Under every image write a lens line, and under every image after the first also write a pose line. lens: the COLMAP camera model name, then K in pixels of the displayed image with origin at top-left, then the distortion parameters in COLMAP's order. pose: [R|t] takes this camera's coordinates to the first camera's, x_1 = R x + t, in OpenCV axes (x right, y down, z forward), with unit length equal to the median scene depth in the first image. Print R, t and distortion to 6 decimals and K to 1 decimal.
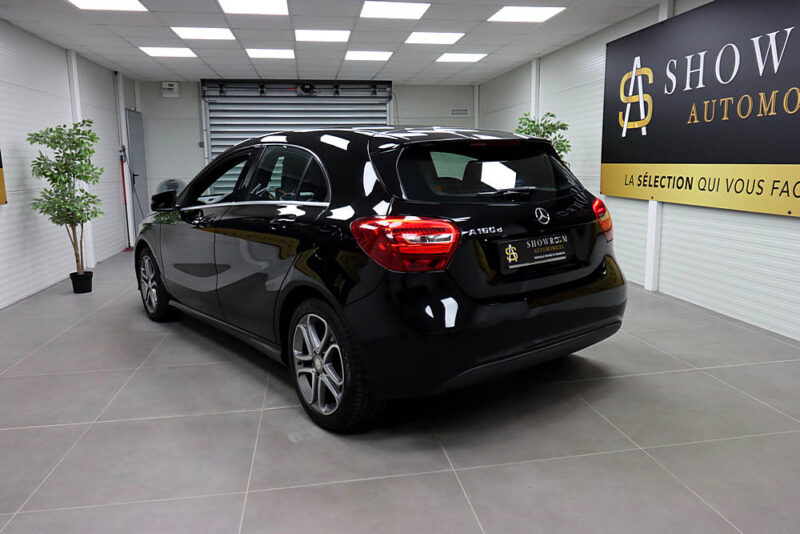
lens RADIAL K [[627.5, 0, 410.6], [0, 627.5, 258.6], [0, 0, 1]] dist [0.014097, 0.000060]
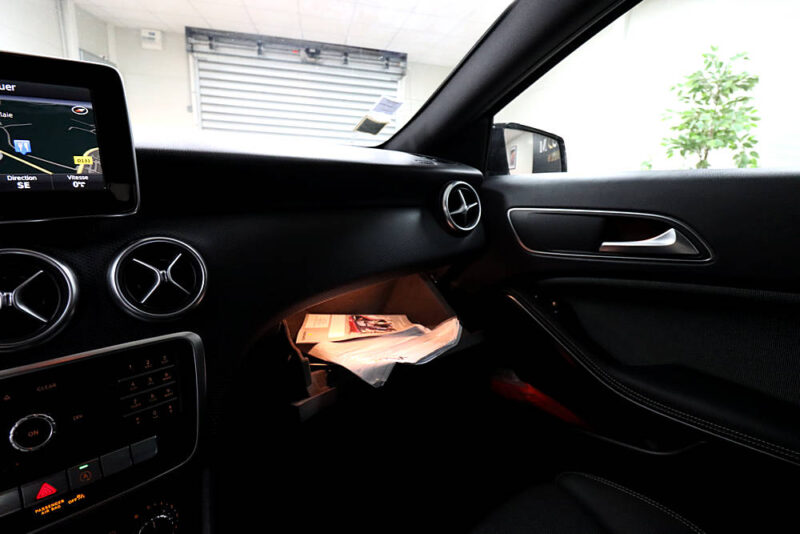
lens RADIAL K [[373.9, 0, 401.1], [0, 373.9, 254.8], [0, 0, 1]] dist [-0.001745, -0.009618]
pose [[0.996219, 0.056650, 0.065870, -0.104483], [-0.062487, 0.993960, 0.090215, -0.076313], [-0.060361, -0.093990, 0.993742, 0.791846]]
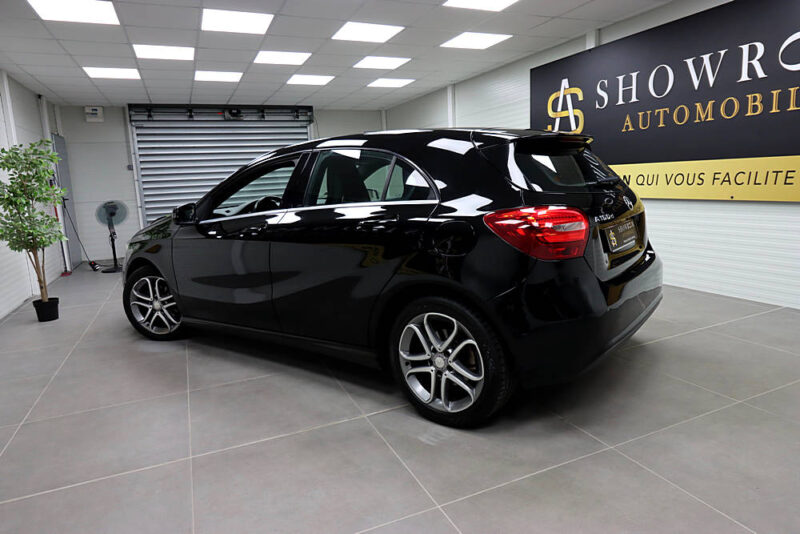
lens RADIAL K [[521.6, 0, 411.2], [0, 521.6, 258.3], [0, 0, 1]] dist [0.003661, -0.001525]
pose [[0.966397, -0.071603, 0.246881, -0.197678], [0.073584, 0.997288, 0.001204, -0.000178], [-0.246298, 0.017003, 0.969045, 0.108042]]
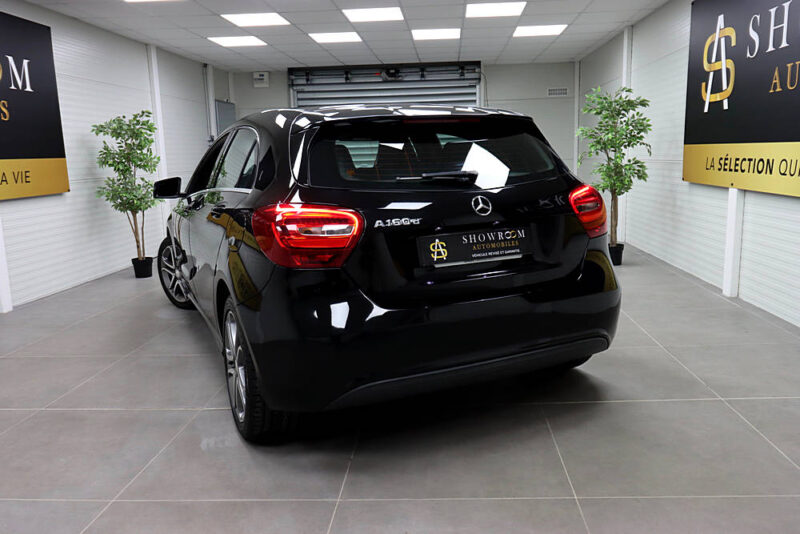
lens RADIAL K [[639.4, 0, 406.7], [0, 639.4, 257.1], [0, 0, 1]] dist [0.015553, -0.006091]
pose [[0.973525, 0.023767, -0.227343, 0.157345], [-0.020776, 0.999663, 0.015543, -0.005469], [0.227636, -0.010409, 0.973691, 0.076162]]
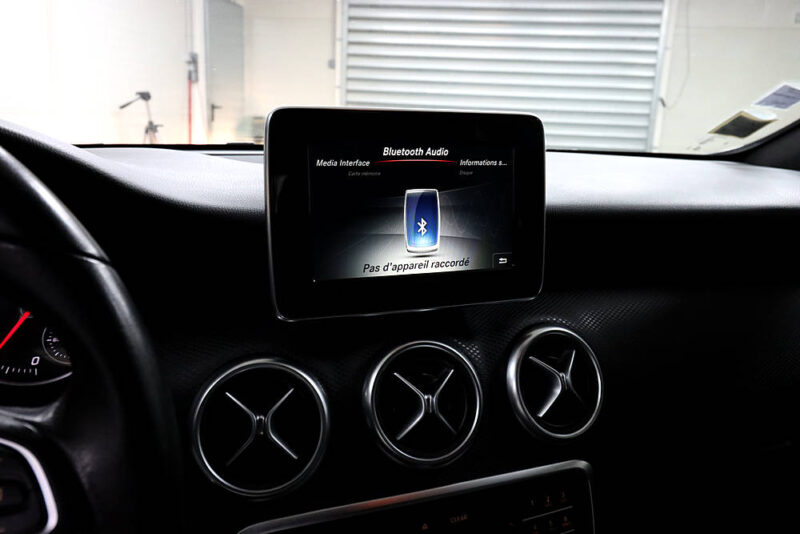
lens RADIAL K [[639.4, 0, 405.4], [0, 639.4, 250.1], [0, 0, 1]] dist [0.015553, -0.006091]
pose [[0.955240, 0.110944, -0.274241, -0.141423], [-0.098987, 0.993449, 0.057106, -0.084110], [0.278780, -0.027403, 0.959964, 0.773220]]
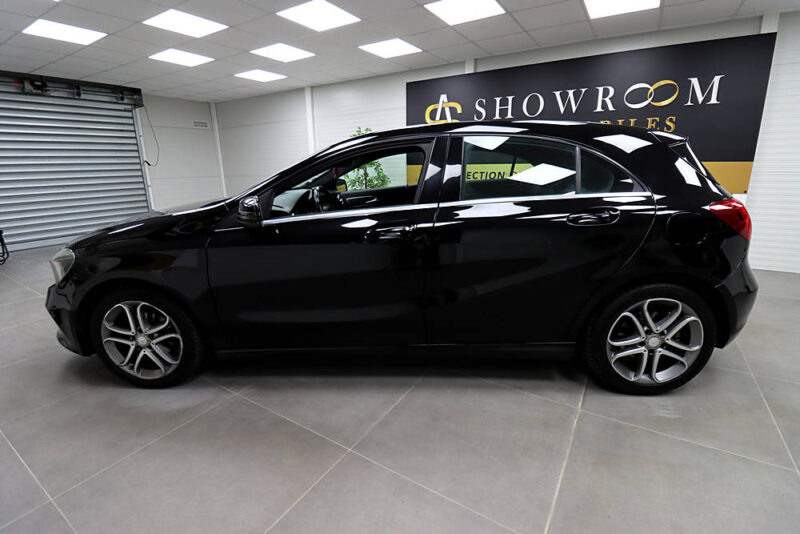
lens RADIAL K [[373.9, 0, 404.9], [0, 373.9, 258.9], [0, 0, 1]] dist [-0.001745, -0.009618]
pose [[0.654281, -0.183227, 0.733720, -0.453082], [0.123125, 0.983069, 0.135702, -0.059143], [-0.746161, 0.001552, 0.665763, 0.460889]]
